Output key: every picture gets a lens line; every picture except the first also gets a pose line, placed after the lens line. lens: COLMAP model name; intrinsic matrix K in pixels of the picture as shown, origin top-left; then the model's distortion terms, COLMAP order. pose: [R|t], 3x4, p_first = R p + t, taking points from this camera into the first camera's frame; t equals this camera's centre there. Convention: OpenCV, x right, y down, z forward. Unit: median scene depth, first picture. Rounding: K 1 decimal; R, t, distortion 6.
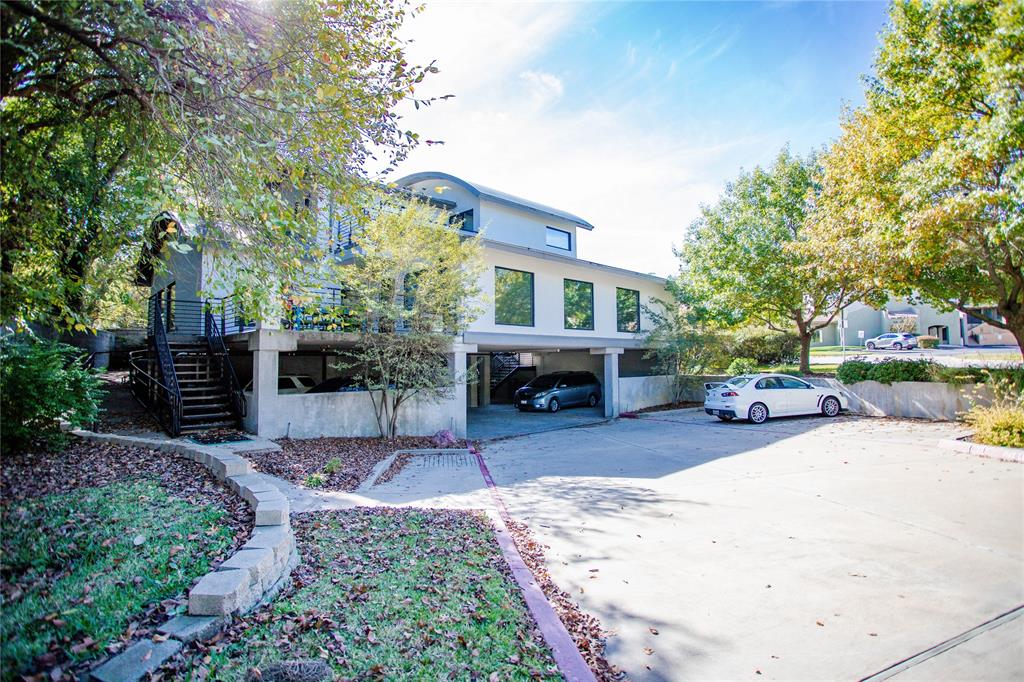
lens RADIAL K [[497.9, 0, 510.5], [0, 497.9, 336.7], [0, 0, 1]] dist [-0.070762, 0.027056]
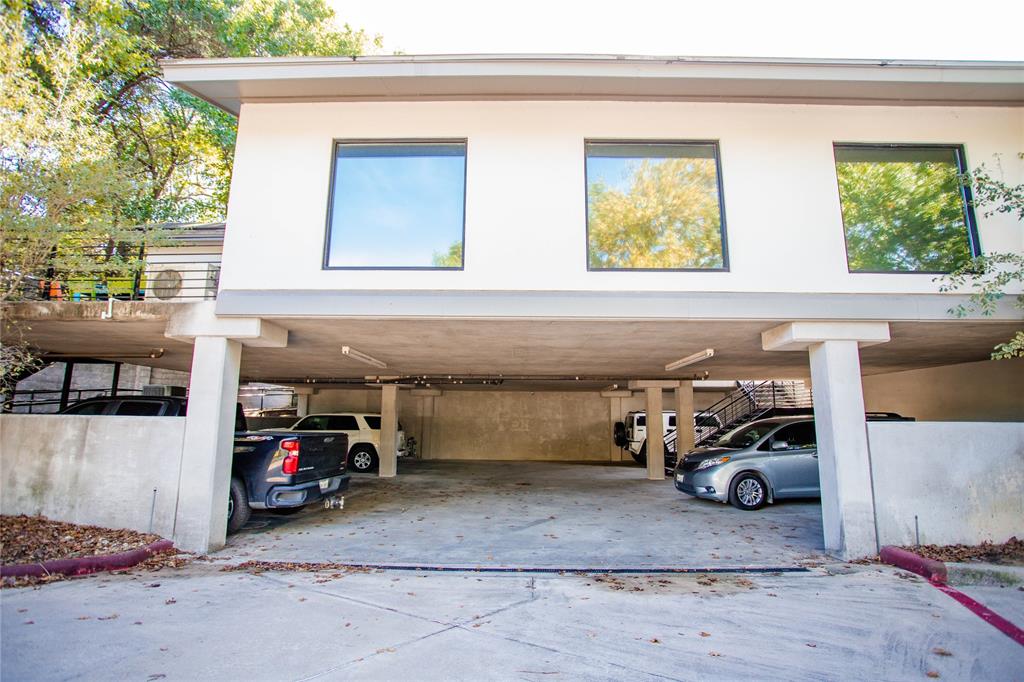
lens RADIAL K [[497.9, 0, 510.5], [0, 497.9, 336.7], [0, 0, 1]] dist [-0.070762, 0.027056]
pose [[0.713314, -0.103927, -0.693096, 0.253424], [0.020351, 0.991599, -0.127742, 0.060846], [0.700549, 0.077015, 0.709436, 0.596791]]
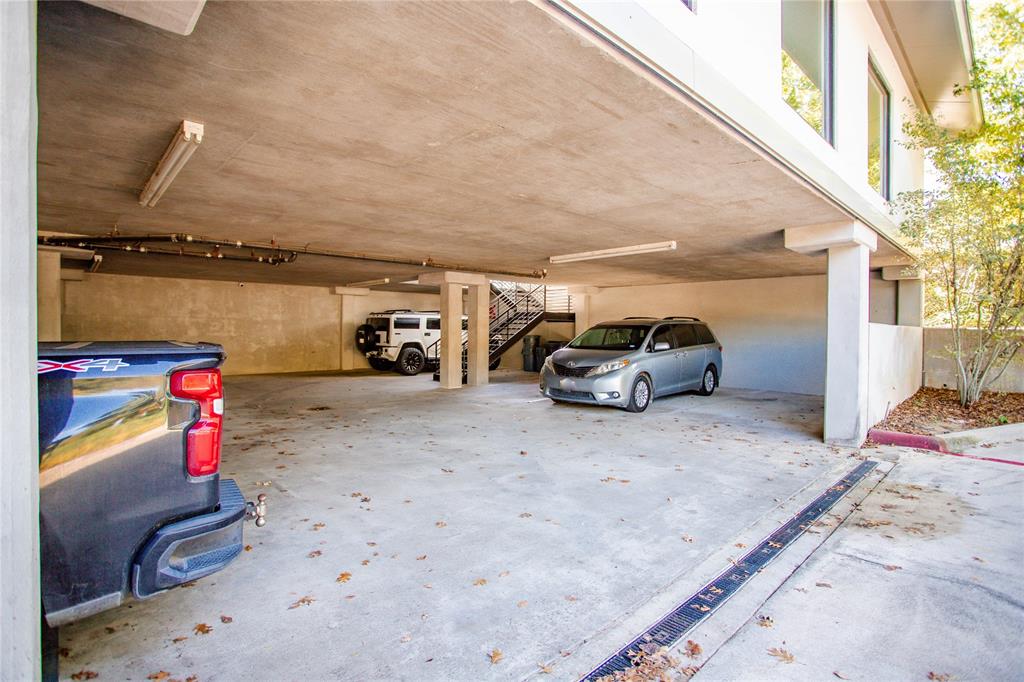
lens RADIAL K [[497.9, 0, 510.5], [0, 497.9, 336.7], [0, 0, 1]] dist [-0.070762, 0.027056]
pose [[0.999840, 0.016695, -0.006381, -0.019590], [-0.016252, 0.997815, 0.064033, 0.070856], [0.007436, -0.063919, 0.997927, 0.633761]]
